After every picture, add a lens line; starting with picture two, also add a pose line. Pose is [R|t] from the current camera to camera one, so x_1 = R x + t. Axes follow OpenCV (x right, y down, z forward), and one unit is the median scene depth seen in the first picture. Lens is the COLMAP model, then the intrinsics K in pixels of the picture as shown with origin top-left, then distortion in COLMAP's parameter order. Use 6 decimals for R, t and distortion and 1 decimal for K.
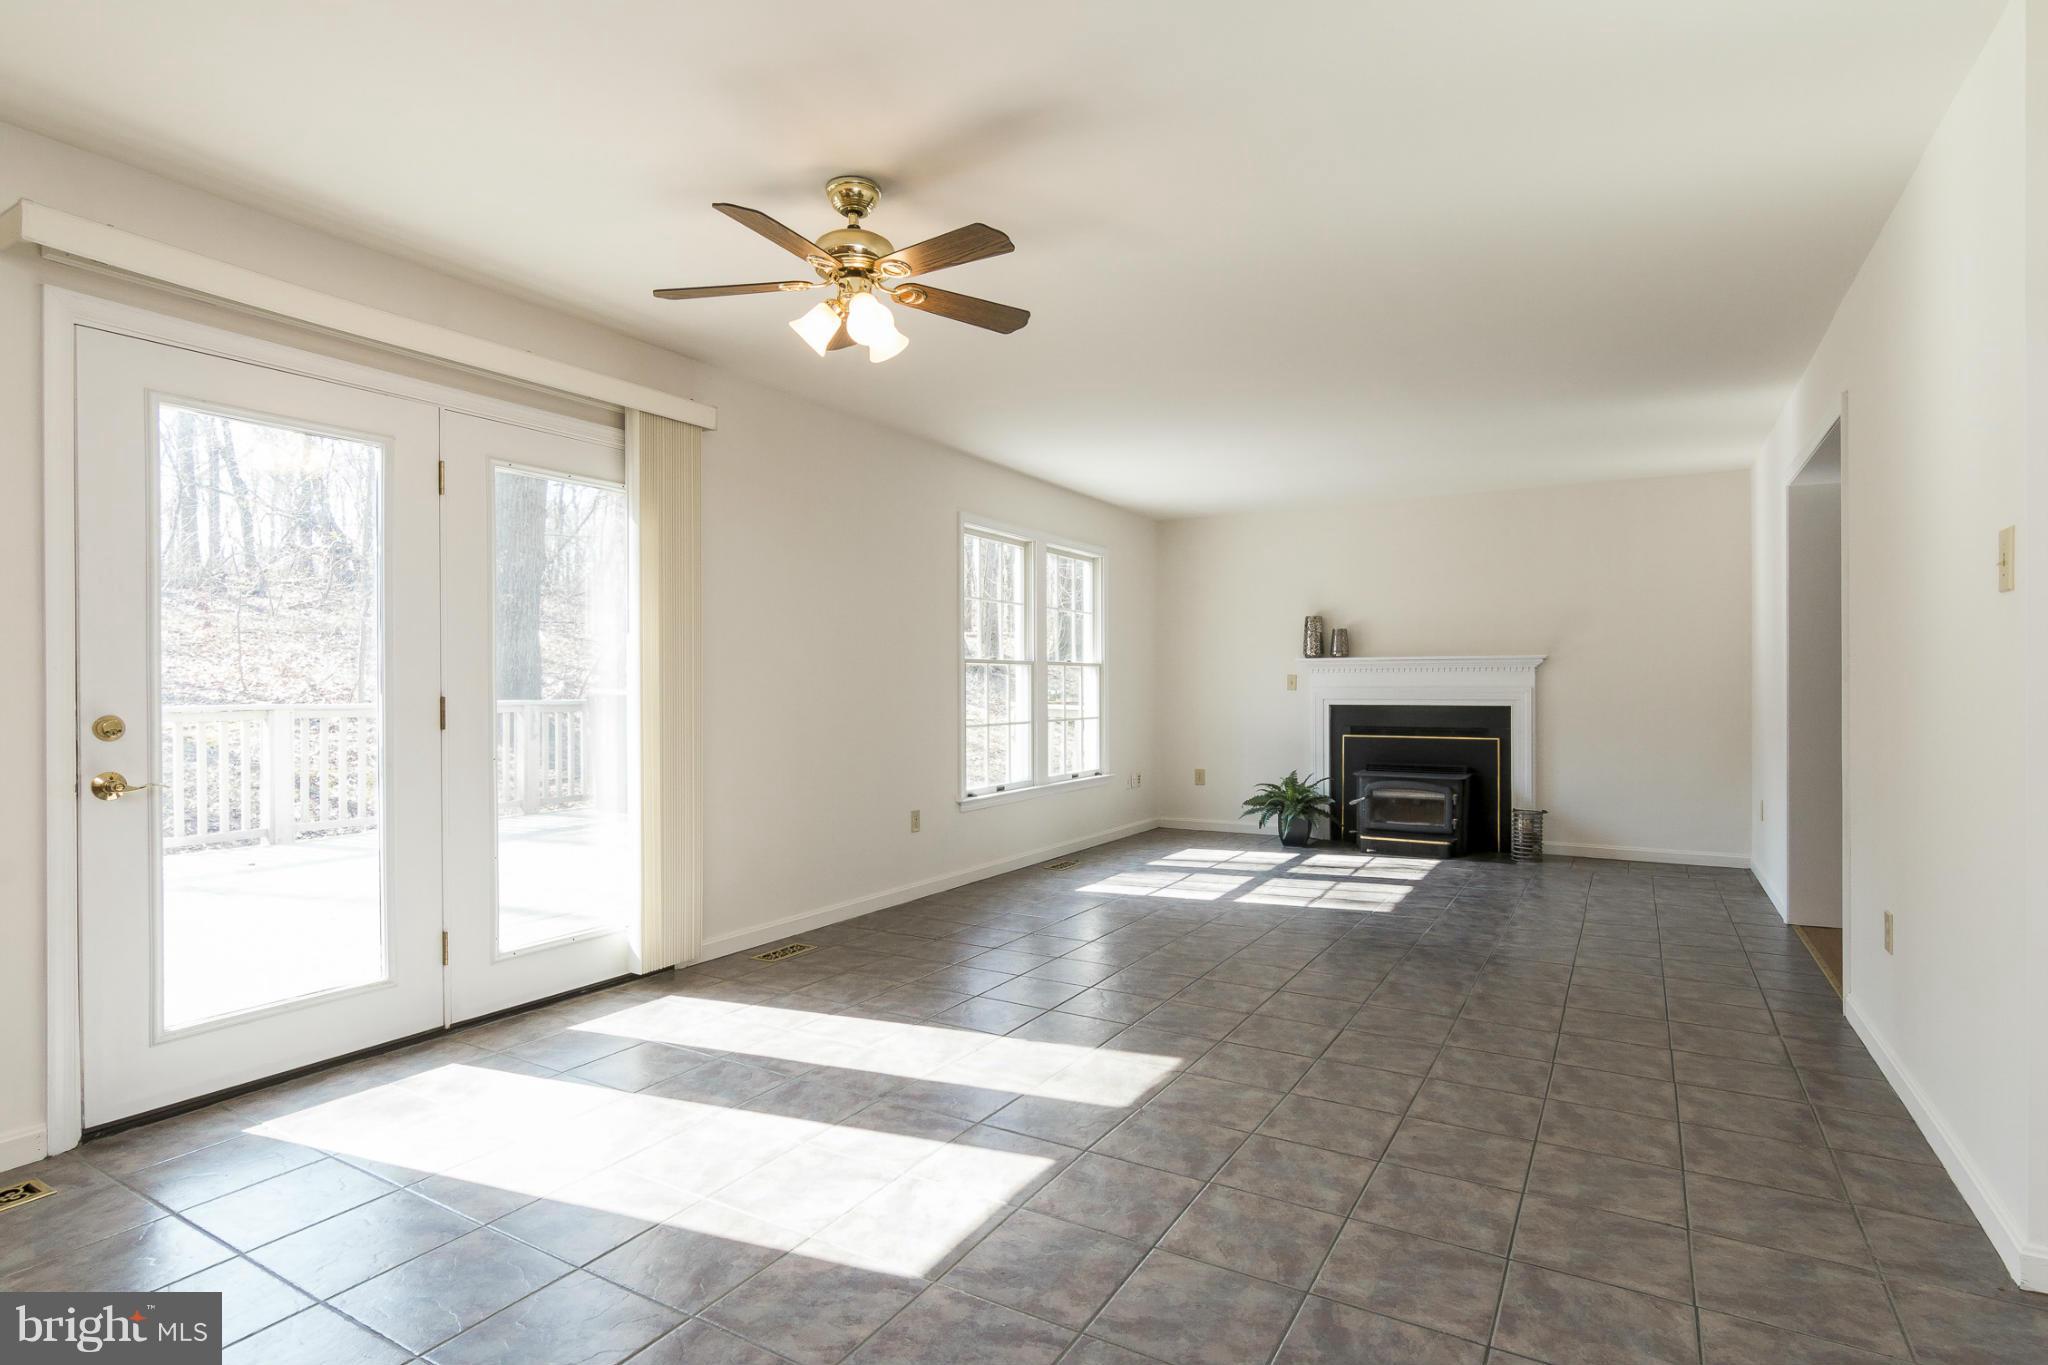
lens RADIAL K [[1017.2, 0, 1022.5], [0, 1017.2, 697.6], [0, 0, 1]] dist [0.001409, 0.001043]
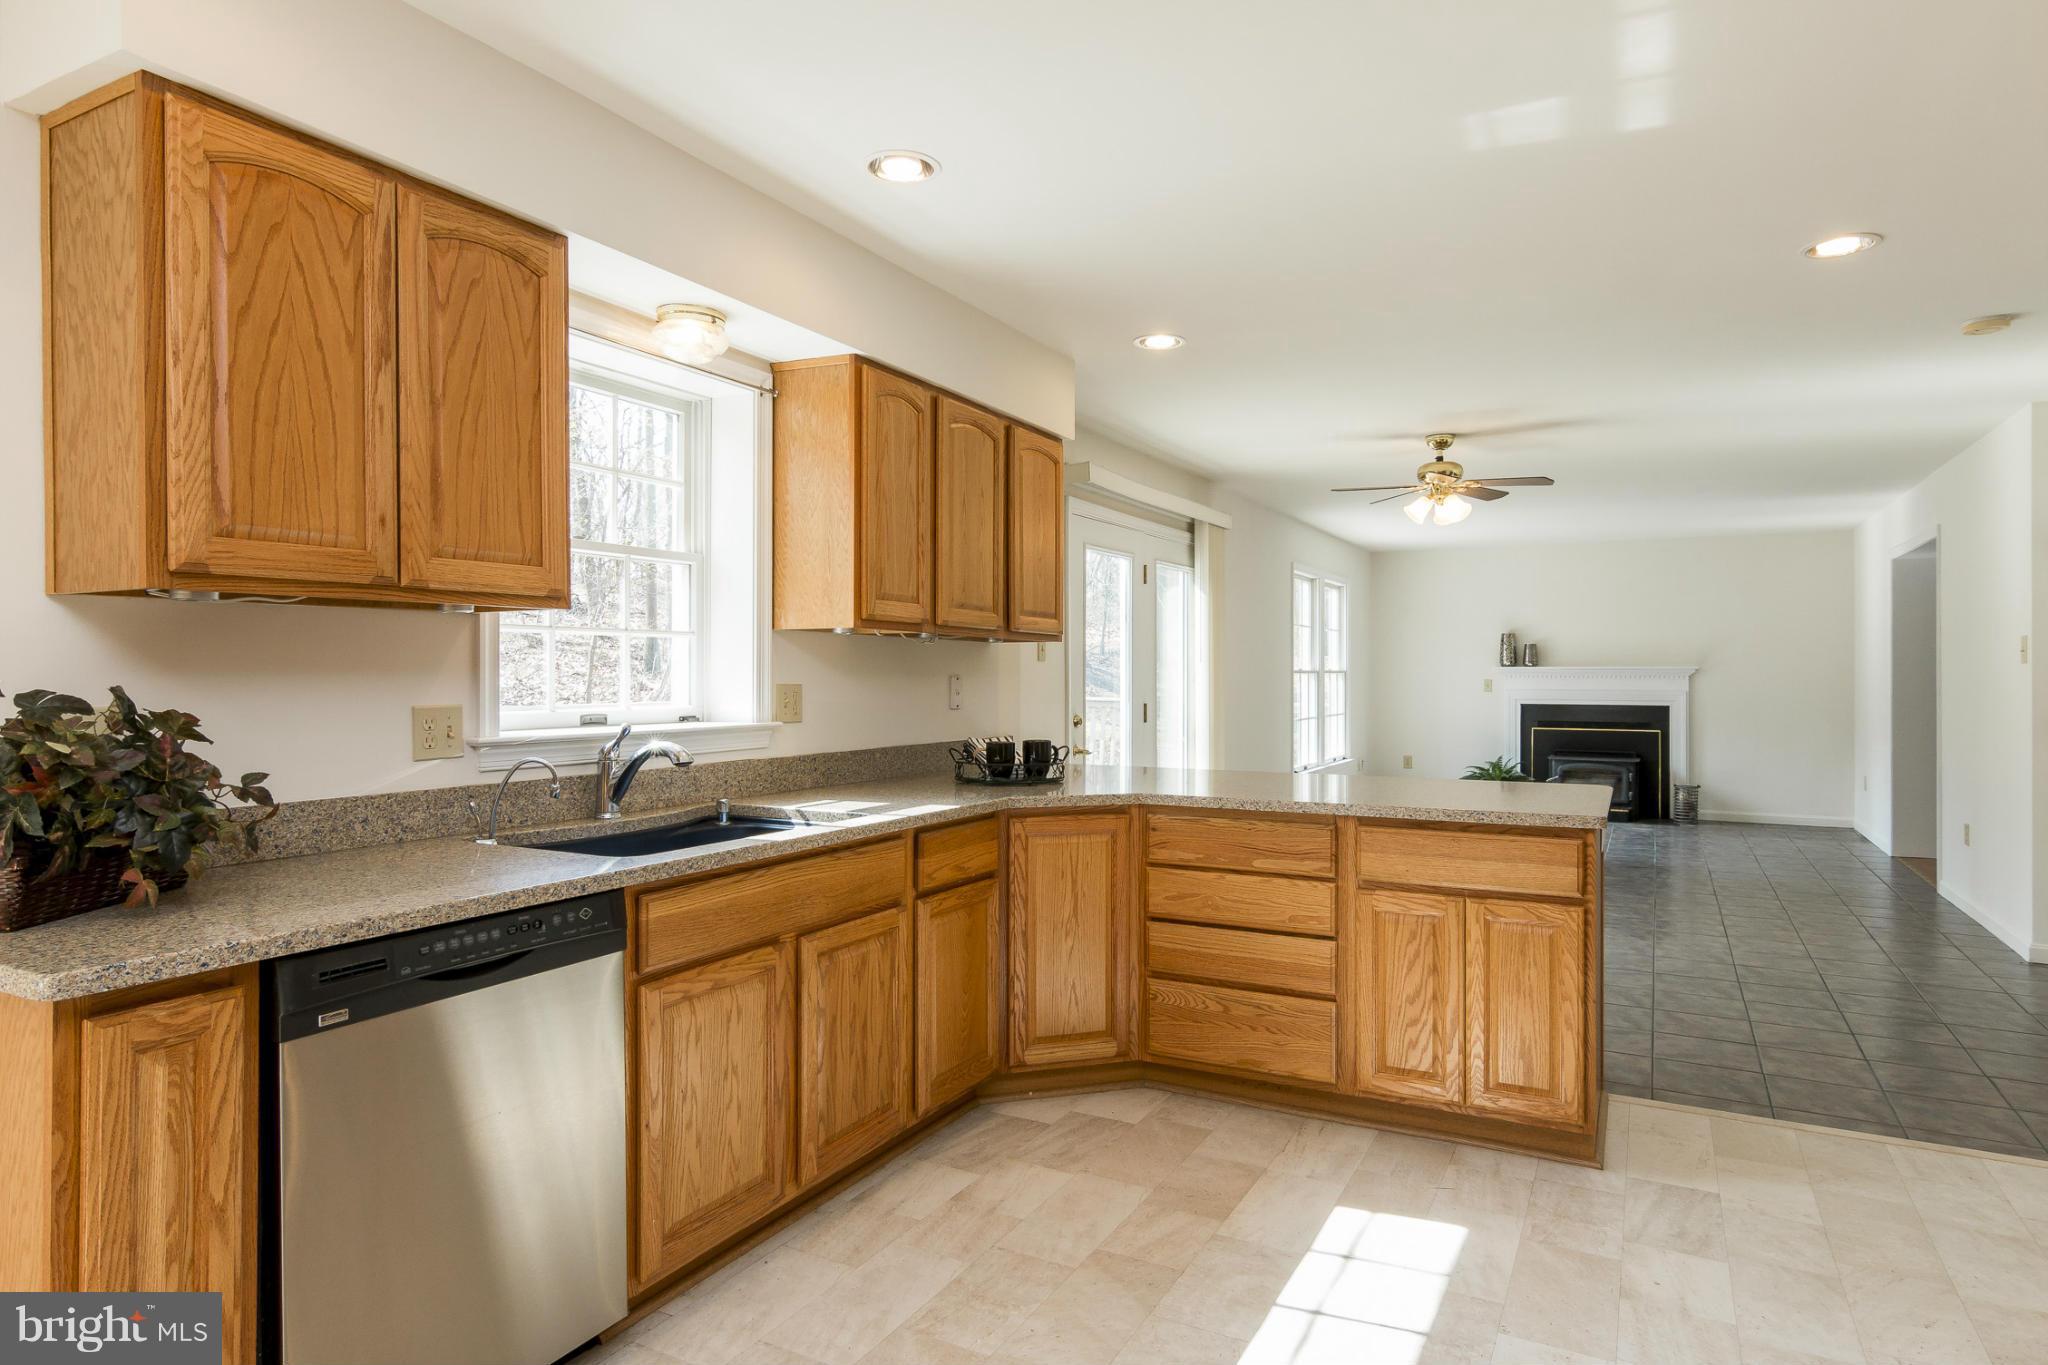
lens RADIAL K [[1155.9, 0, 1024.0], [0, 1155.9, 682.5], [0, 0, 1]] dist [0.000092, 0.001225]
pose [[0.999065, 0.003139, 0.043118, -0.417907], [-0.002981, 0.999989, -0.003731, -0.013692], [-0.043129, 0.003599, 0.999063, -0.449717]]
